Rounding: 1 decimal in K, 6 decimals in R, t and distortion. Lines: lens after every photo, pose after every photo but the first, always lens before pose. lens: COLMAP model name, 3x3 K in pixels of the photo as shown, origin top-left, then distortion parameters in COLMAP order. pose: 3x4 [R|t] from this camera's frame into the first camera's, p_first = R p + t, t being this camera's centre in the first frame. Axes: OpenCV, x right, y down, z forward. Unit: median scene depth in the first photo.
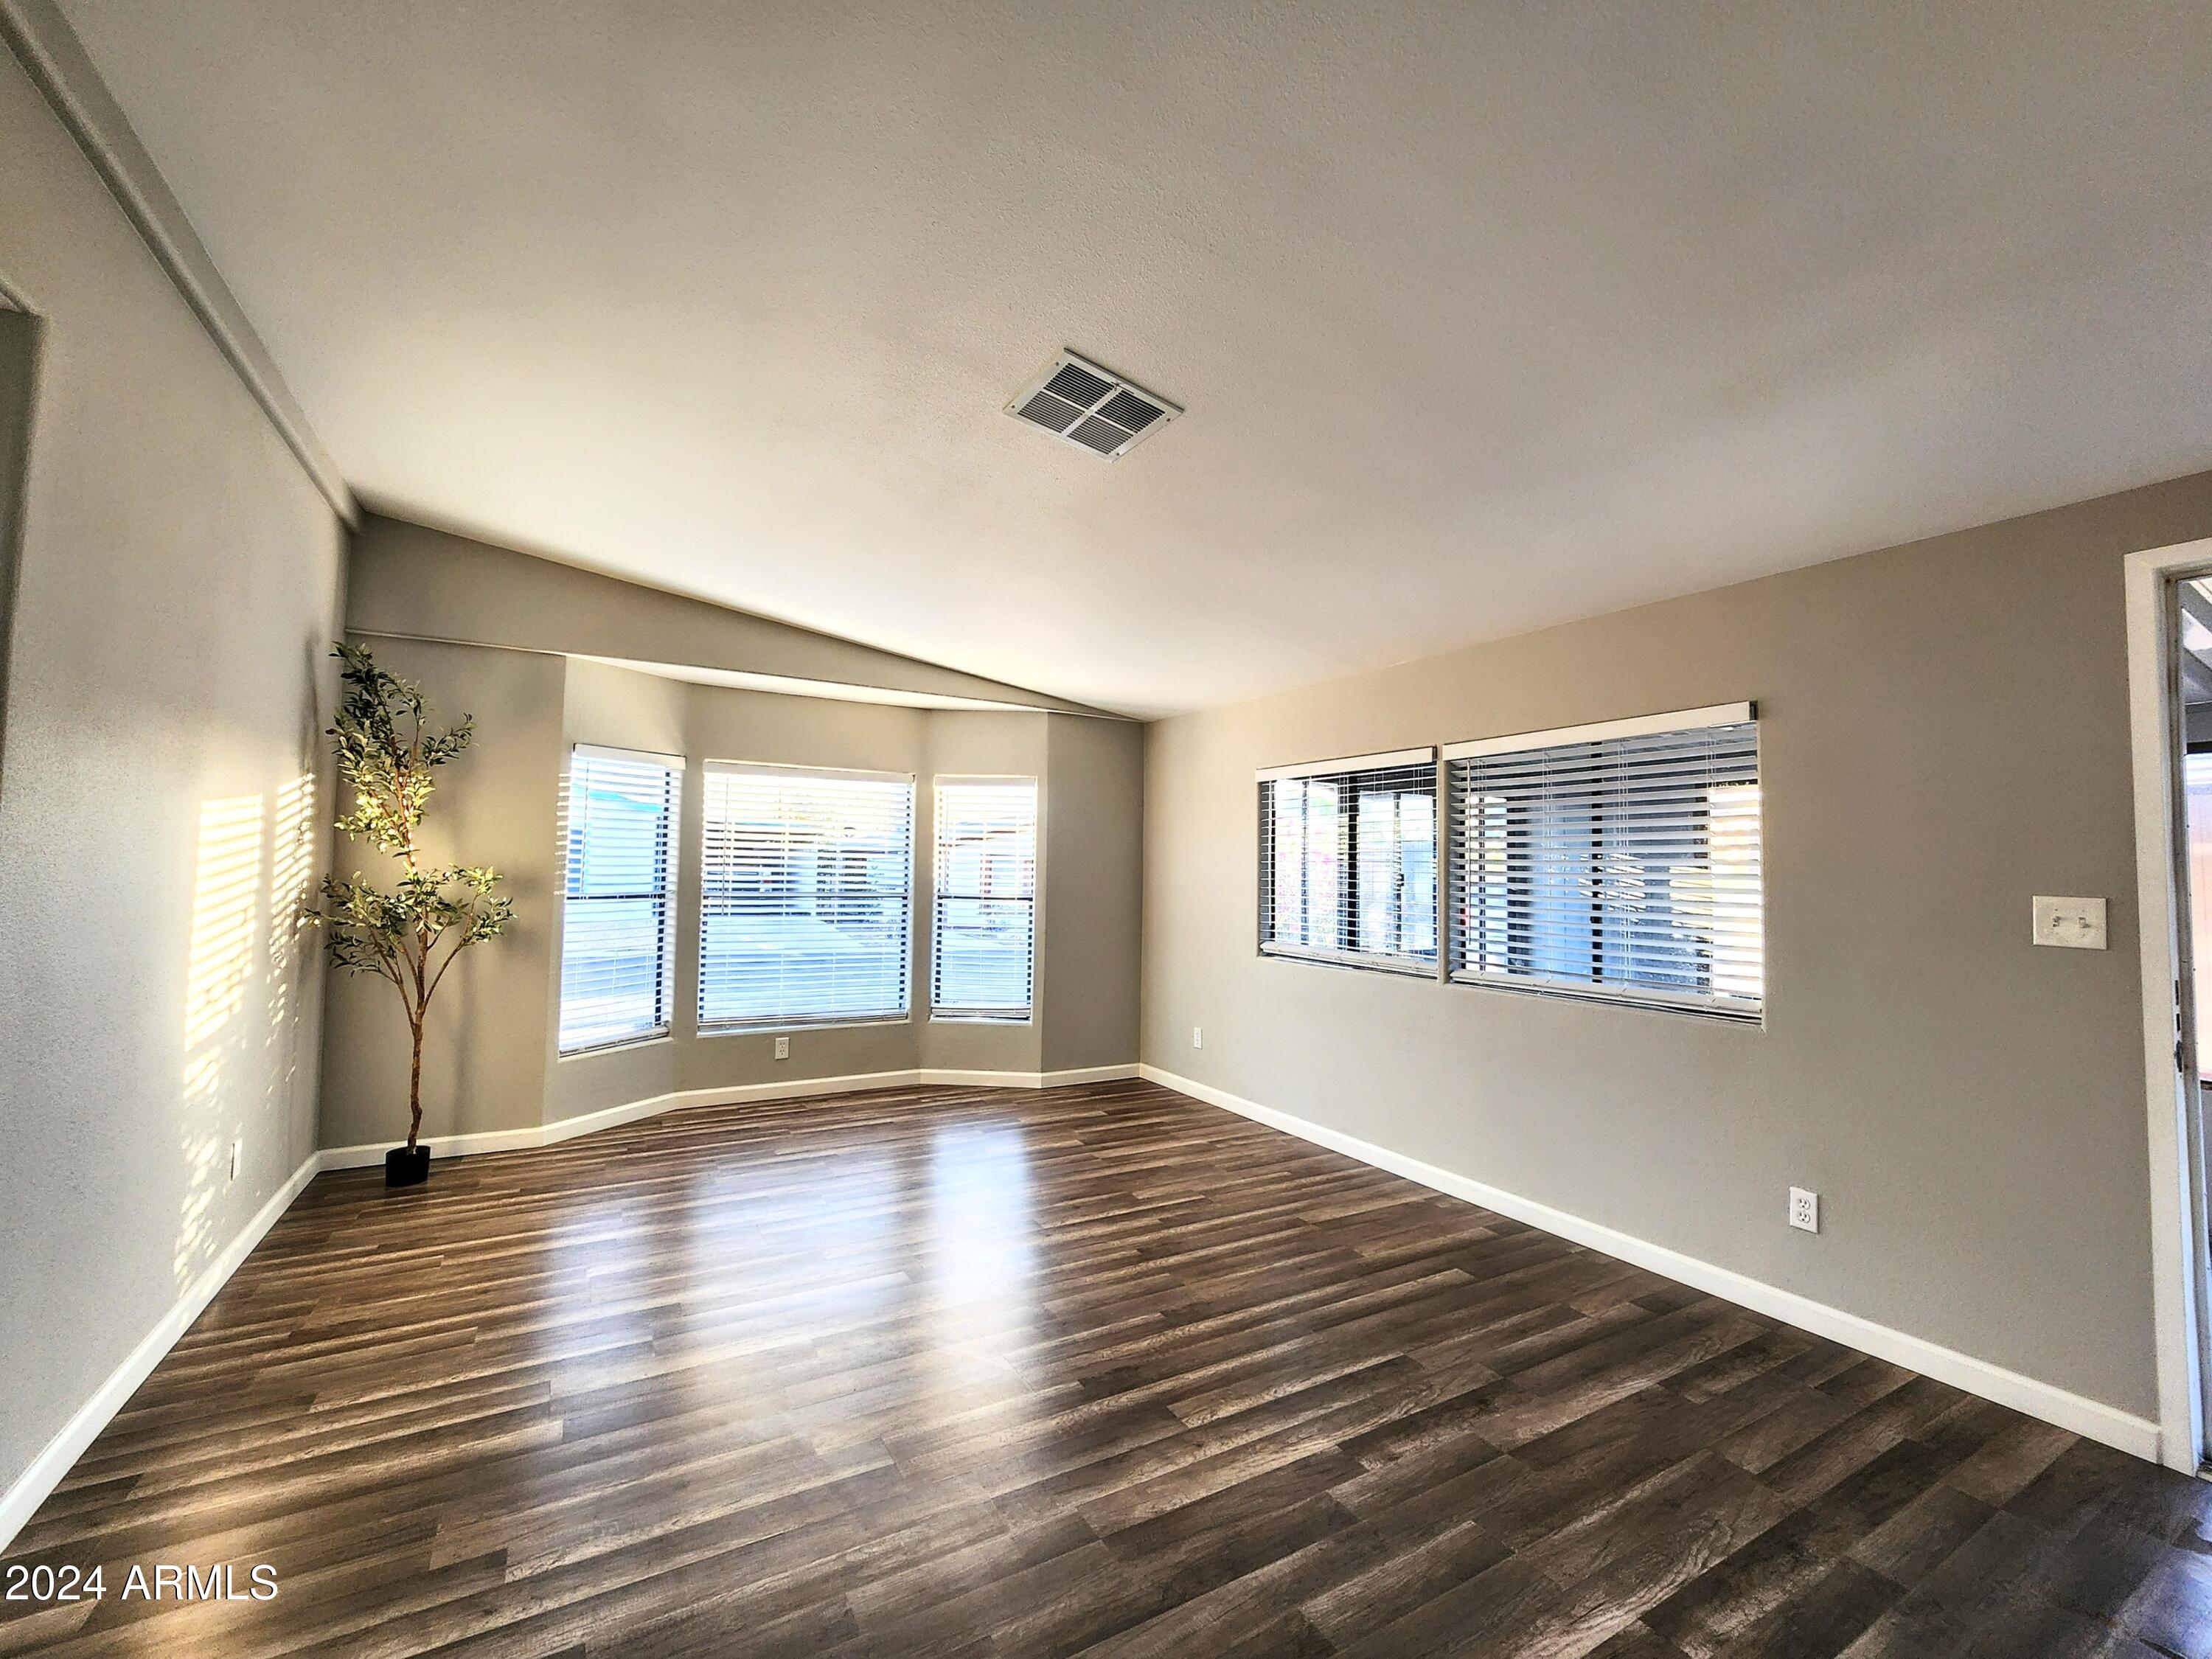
lens RADIAL K [[912.8, 0, 1101.7], [0, 912.8, 827.9], [0, 0, 1]] dist [-0.002018, 0.000359]
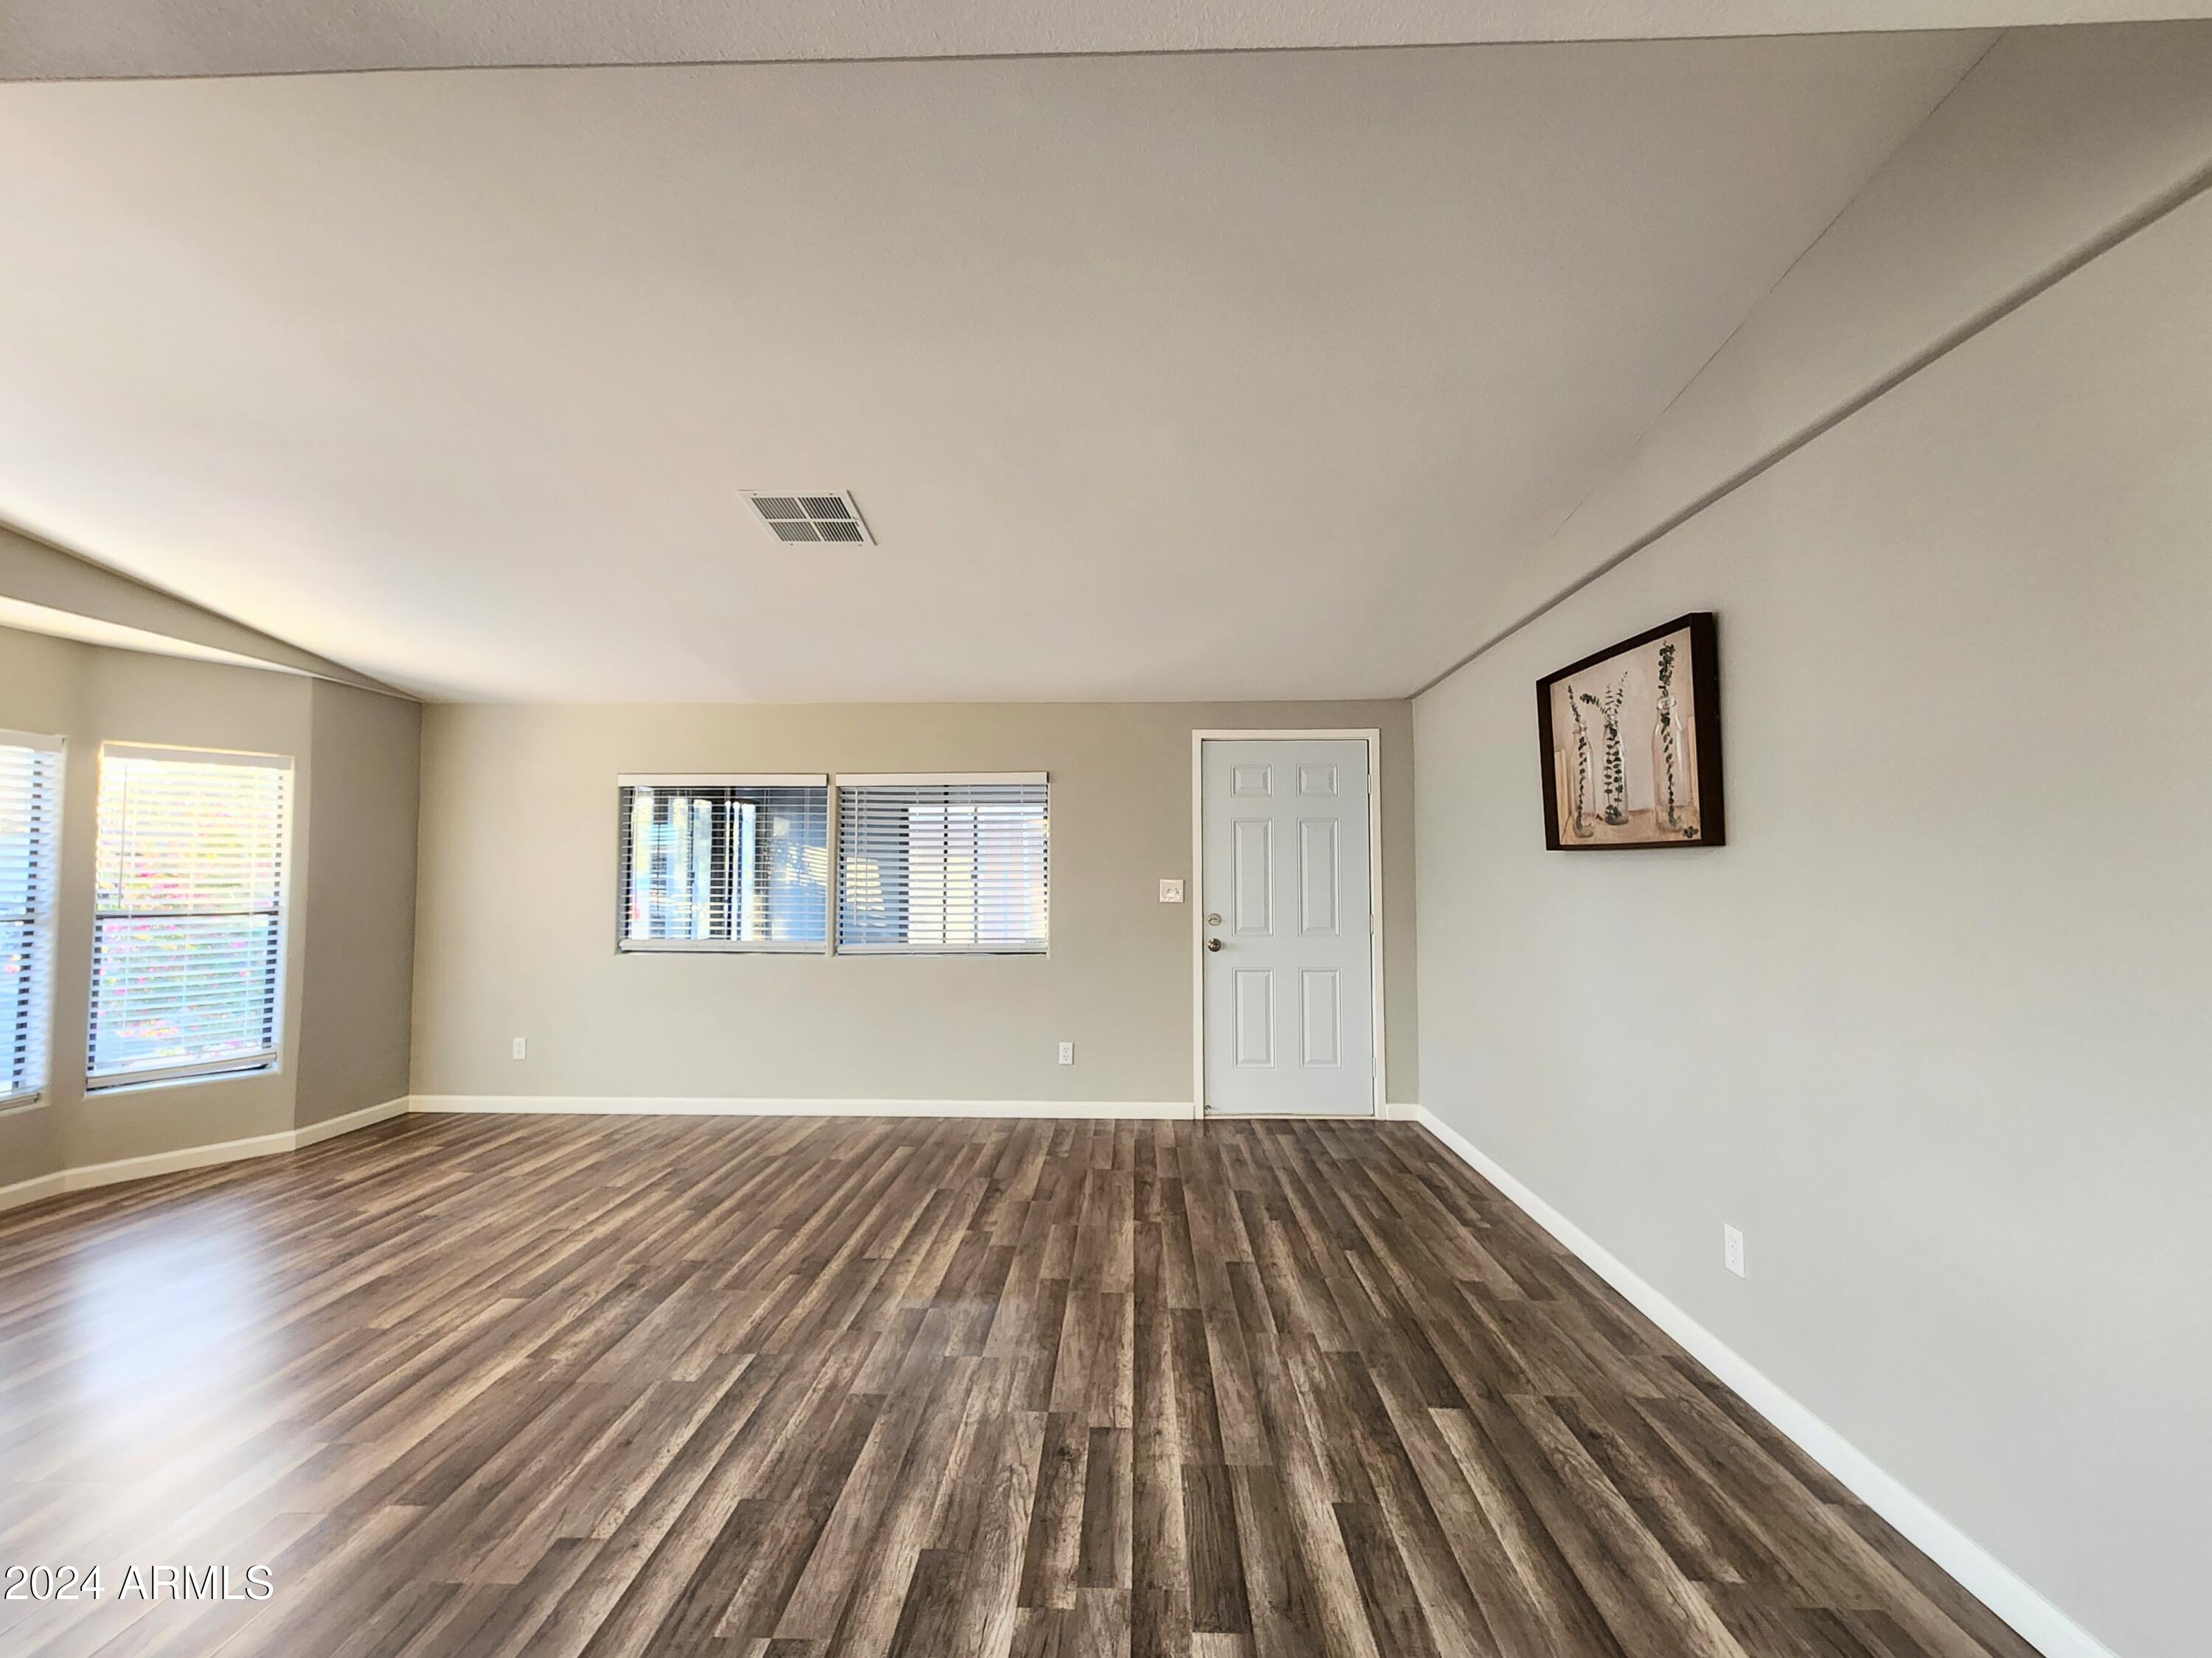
lens RADIAL K [[933.0, 0, 1110.4], [0, 933.0, 826.2], [0, 0, 1]] dist [0.000408, -0.000757]
pose [[0.525900, 0.023597, 0.850219, -0.563342], [-0.031589, 0.999467, -0.008200, -0.017663], [-0.849960, -0.022546, 0.526365, -0.037844]]
